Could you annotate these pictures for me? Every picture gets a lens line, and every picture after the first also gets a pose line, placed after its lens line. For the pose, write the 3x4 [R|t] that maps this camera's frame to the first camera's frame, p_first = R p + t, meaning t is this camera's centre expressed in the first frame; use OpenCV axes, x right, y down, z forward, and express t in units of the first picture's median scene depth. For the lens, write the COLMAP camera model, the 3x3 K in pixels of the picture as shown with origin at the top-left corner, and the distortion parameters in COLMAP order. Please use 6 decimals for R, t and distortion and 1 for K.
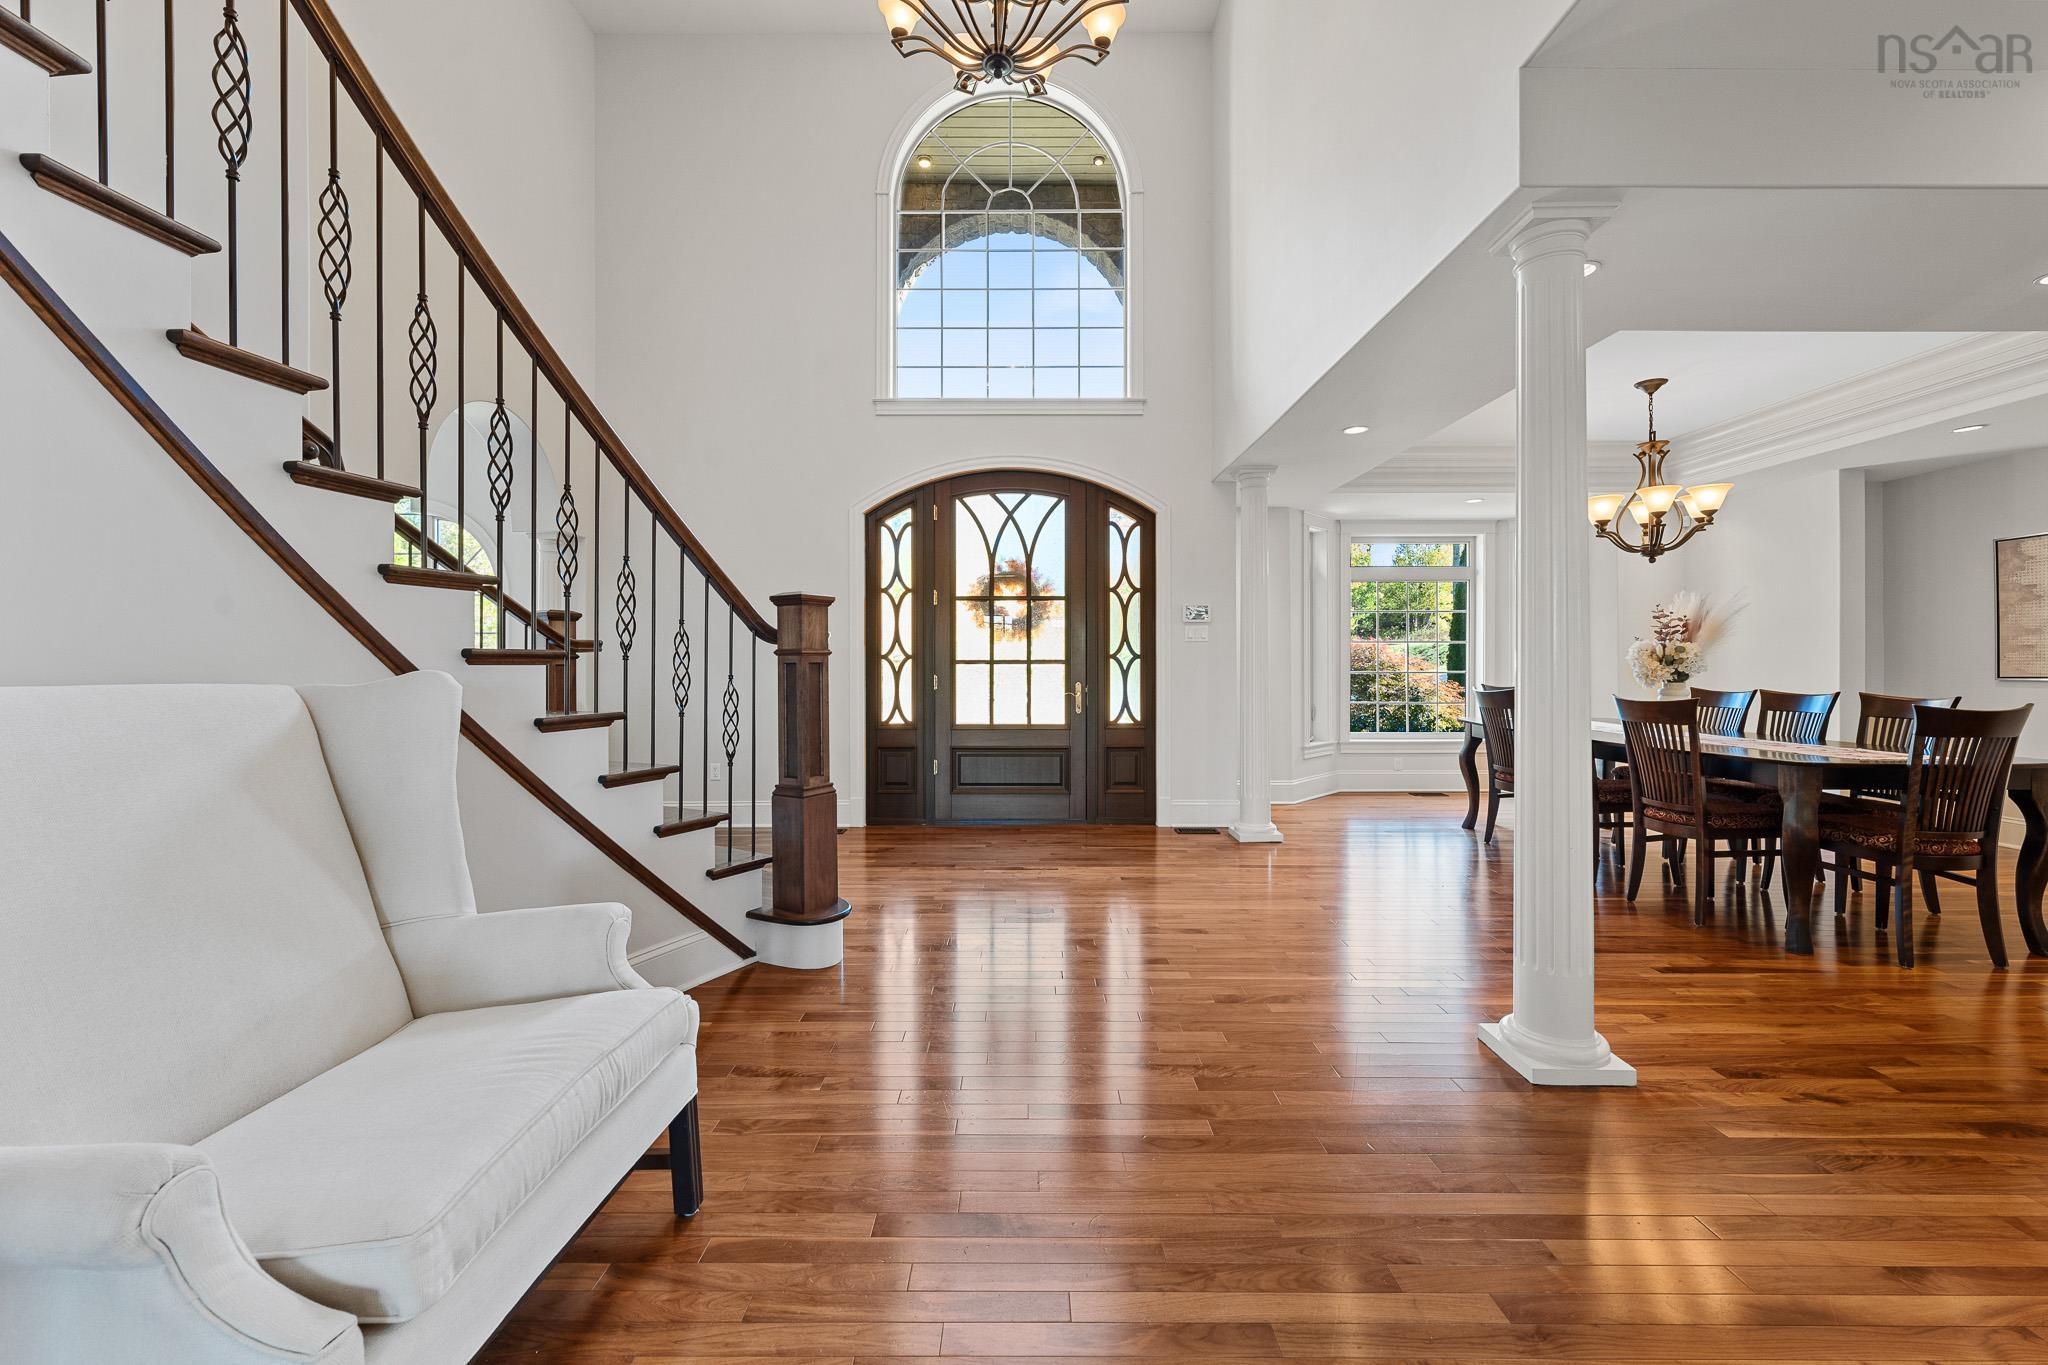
lens RADIAL K [[813.0, 0, 1021.4], [0, 813.0, 662.4], [0, 0, 1]] dist [0.000177, 0.000011]
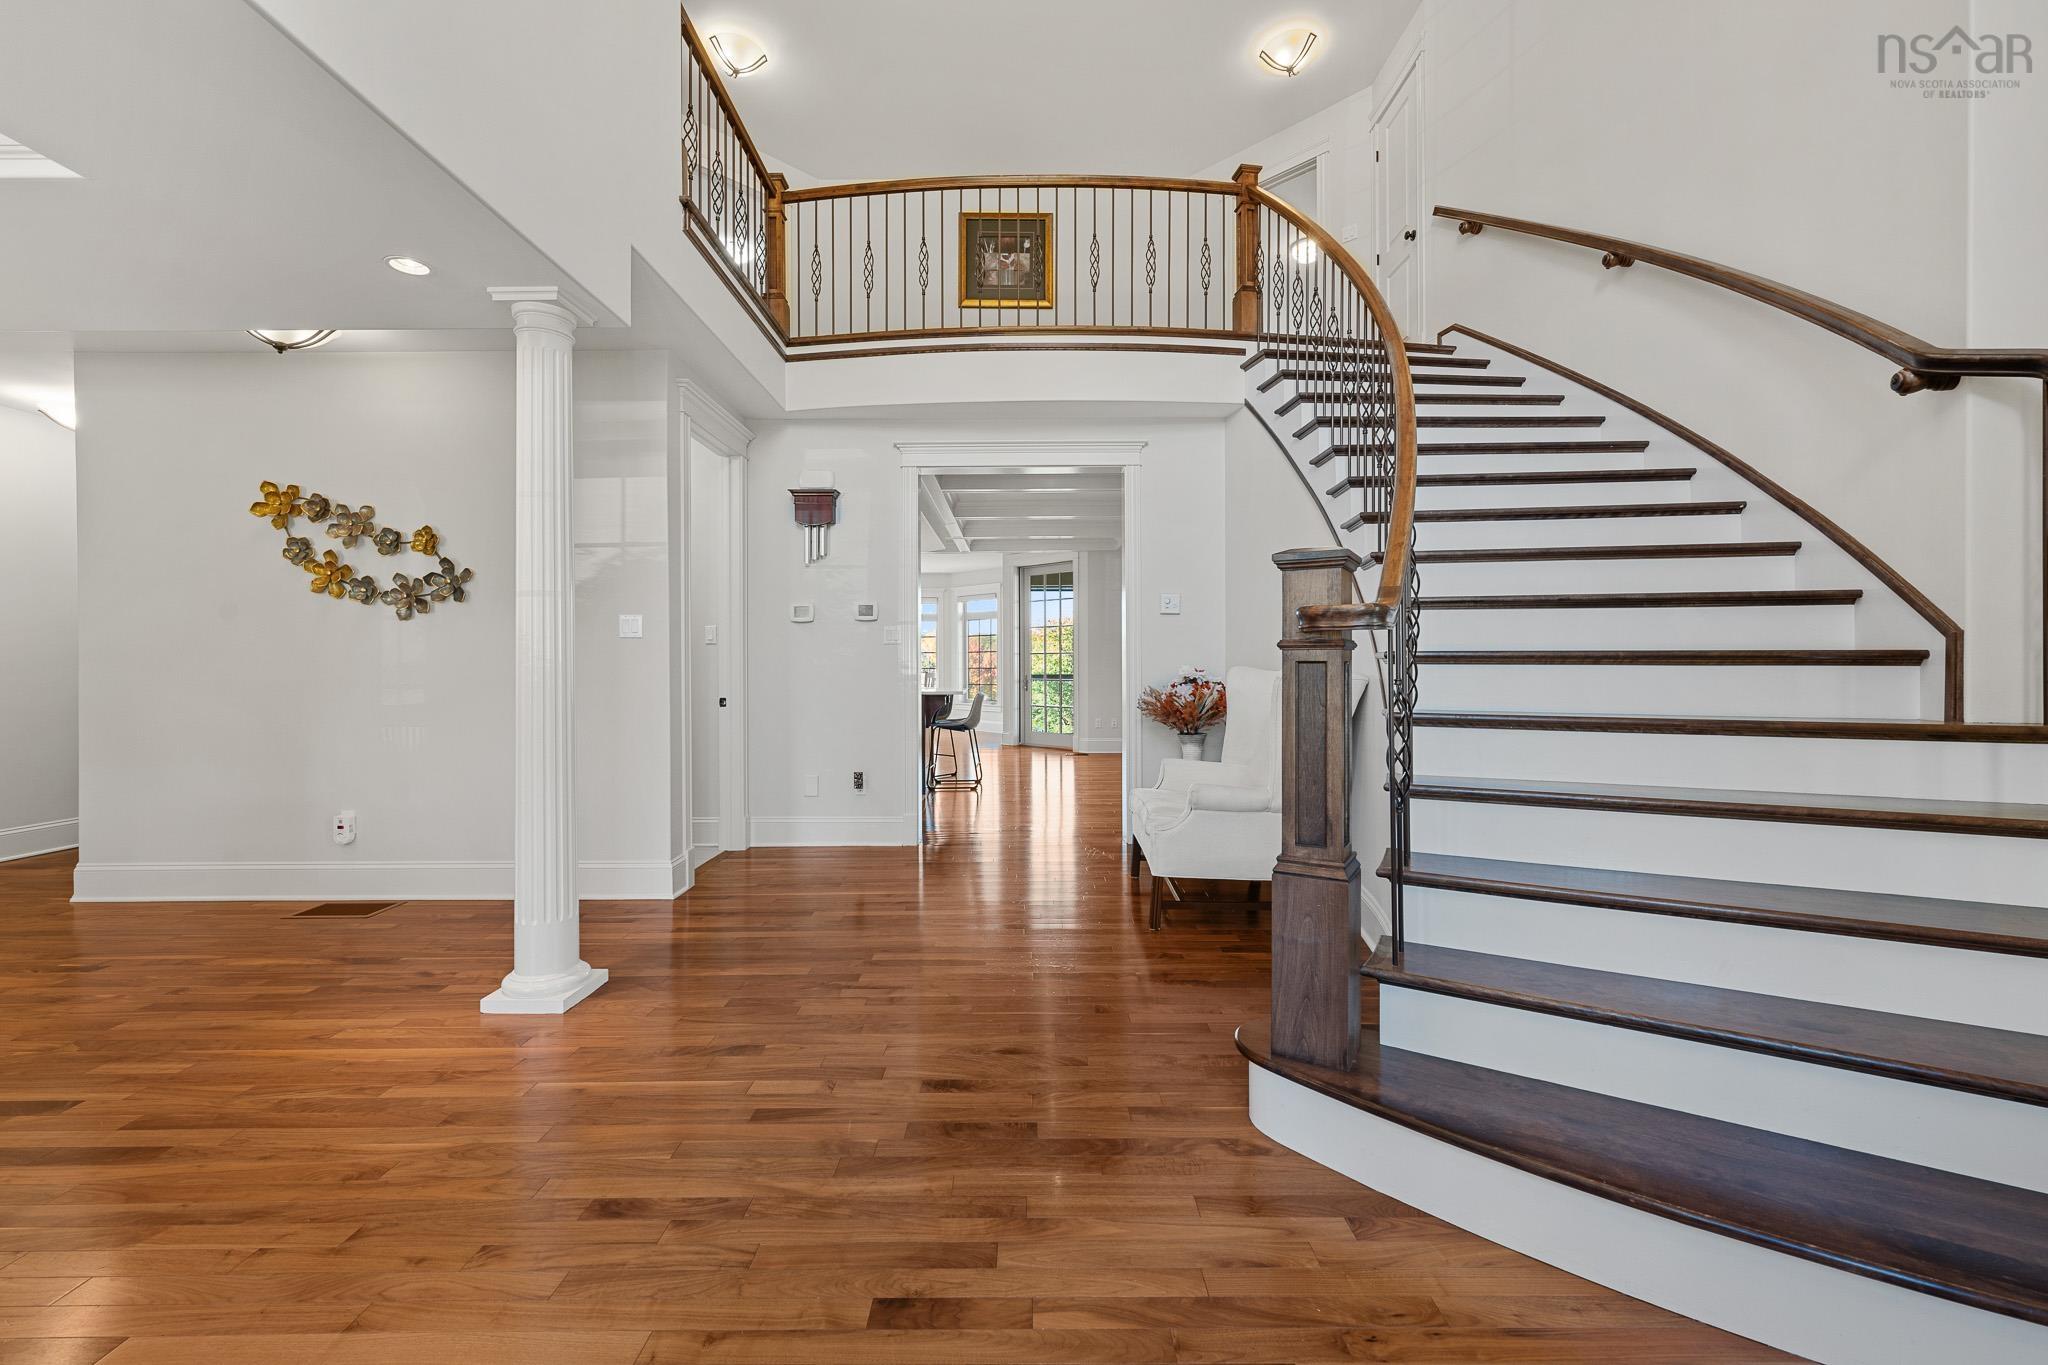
lens RADIAL K [[813.0, 0, 1021.4], [0, 813.0, 662.4], [0, 0, 1]] dist [0.000177, 0.000011]
pose [[-0.999946, 0.006199, 0.008369, -0.024607], [0.006161, 0.999970, -0.004626, 0.002309], [-0.008397, -0.004574, -0.999954, 0.891862]]
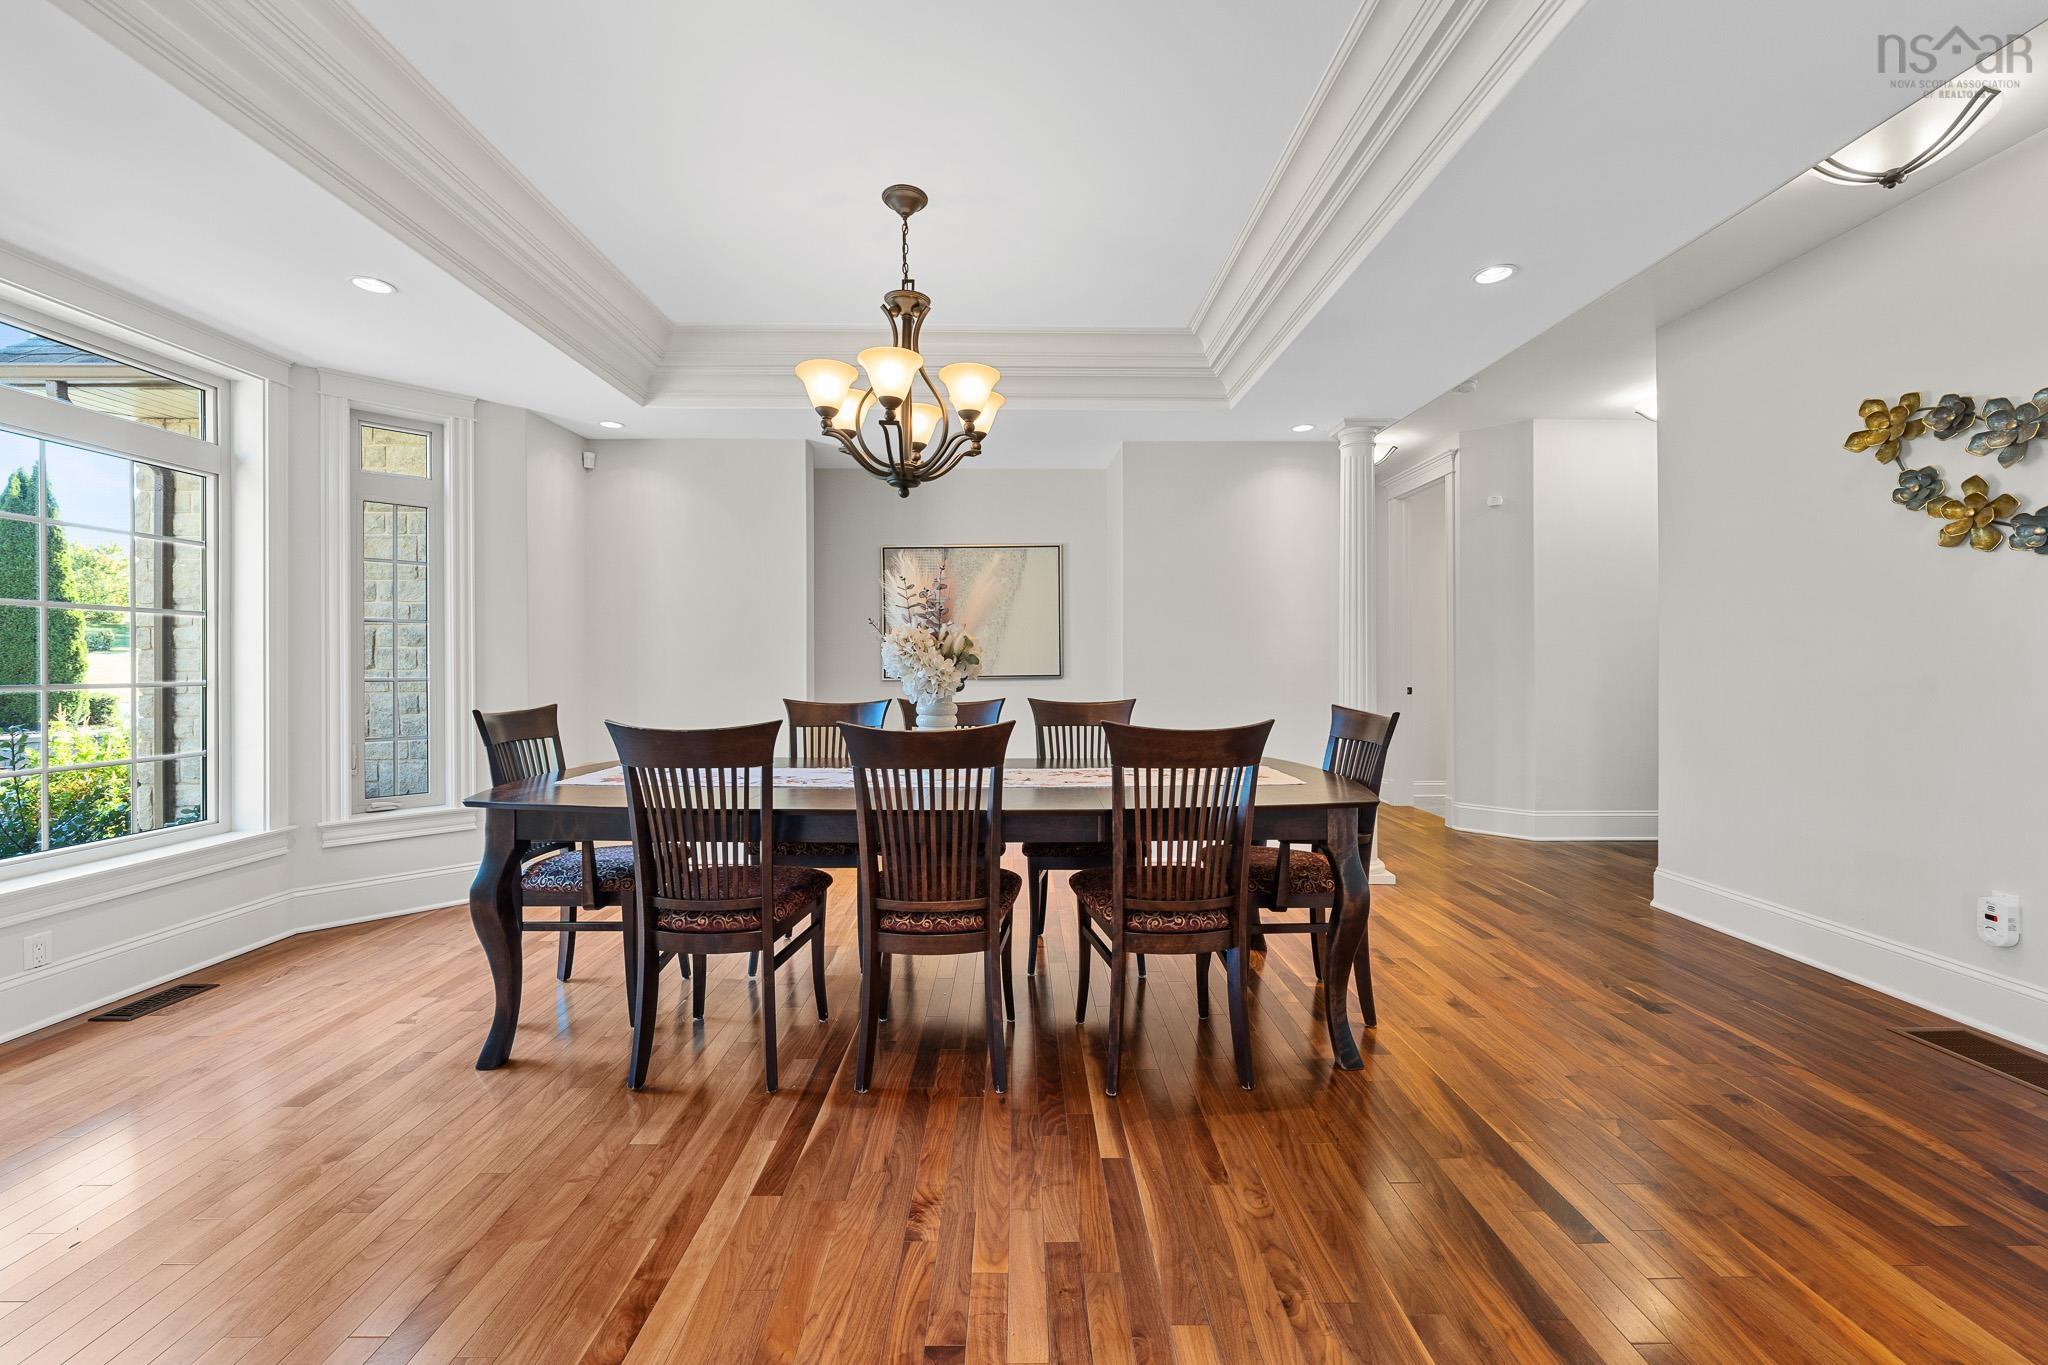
lens RADIAL K [[808.8, 0, 1029.9], [0, 808.8, 669.4], [0, 0, 1]] dist [-0.000756, 0.000392]
pose [[-0.011577, -0.002438, 0.999930, 0.137061], [-0.000026, 0.999997, 0.002438, 0.002977], [-0.999933, 0.000002, -0.011577, 0.721027]]
